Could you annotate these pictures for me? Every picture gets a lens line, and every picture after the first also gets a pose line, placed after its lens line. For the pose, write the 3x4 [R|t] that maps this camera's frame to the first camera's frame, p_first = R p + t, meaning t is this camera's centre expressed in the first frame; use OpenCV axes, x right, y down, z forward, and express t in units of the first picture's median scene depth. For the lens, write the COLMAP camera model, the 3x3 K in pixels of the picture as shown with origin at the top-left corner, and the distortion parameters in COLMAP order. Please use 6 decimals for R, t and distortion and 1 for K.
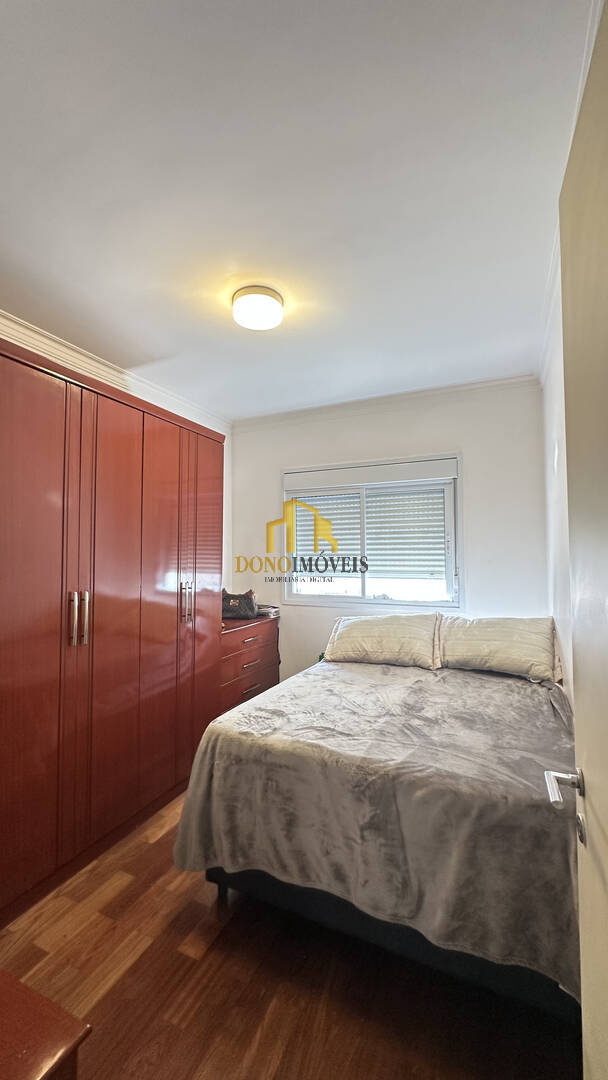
lens RADIAL K [[430.9, 0, 306.0], [0, 430.9, 539.6], [0, 0, 1]] dist [-0.003523, 0.000440]
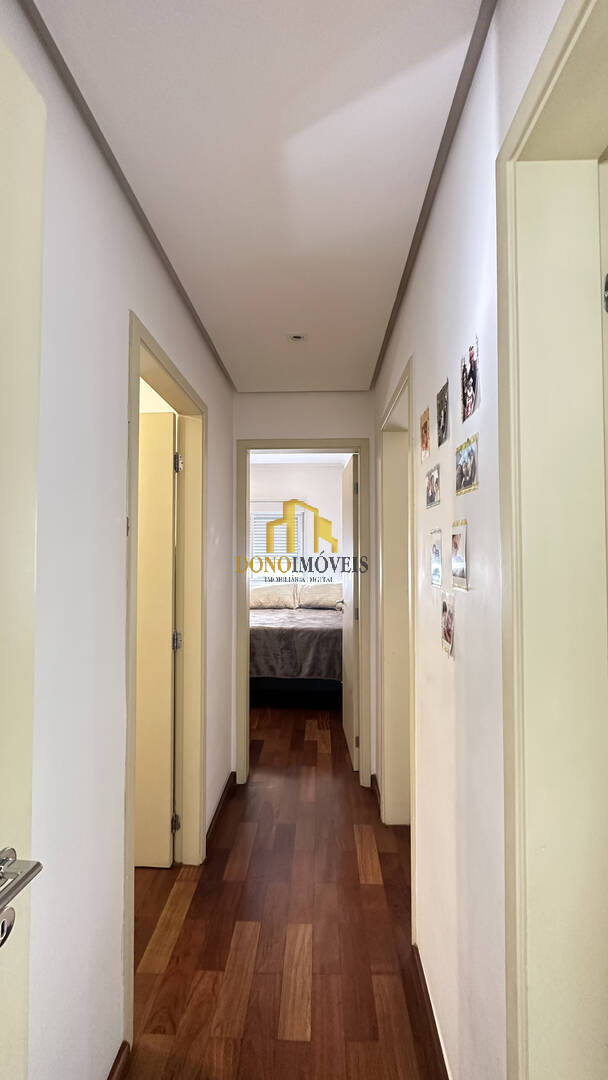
lens RADIAL K [[430.9, 0, 306.0], [0, 430.9, 539.6], [0, 0, 1]] dist [-0.003523, 0.000440]
pose [[0.923434, 0.016606, 0.383398, -0.691999], [-0.019874, 0.999792, 0.004564, -0.063665], [-0.383242, -0.011834, 0.923572, -1.421058]]
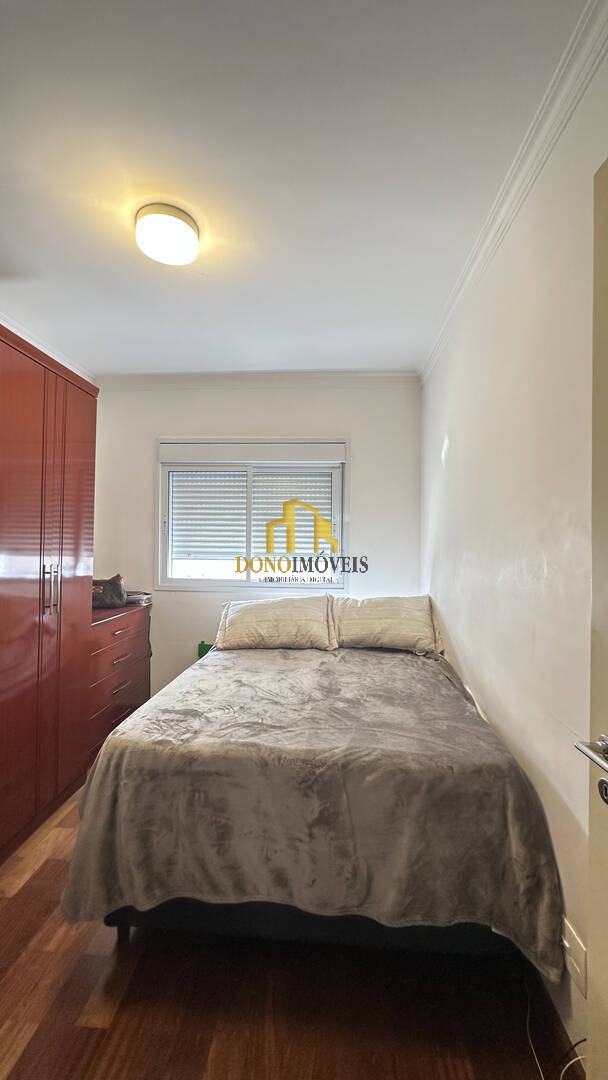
lens RADIAL K [[430.9, 0, 306.0], [0, 430.9, 539.6], [0, 0, 1]] dist [-0.003523, 0.000440]
pose [[0.935525, 0.016565, 0.352872, -0.179892], [-0.028935, 0.999137, 0.029810, 0.022049], [-0.352074, -0.038098, 0.935196, 0.131009]]
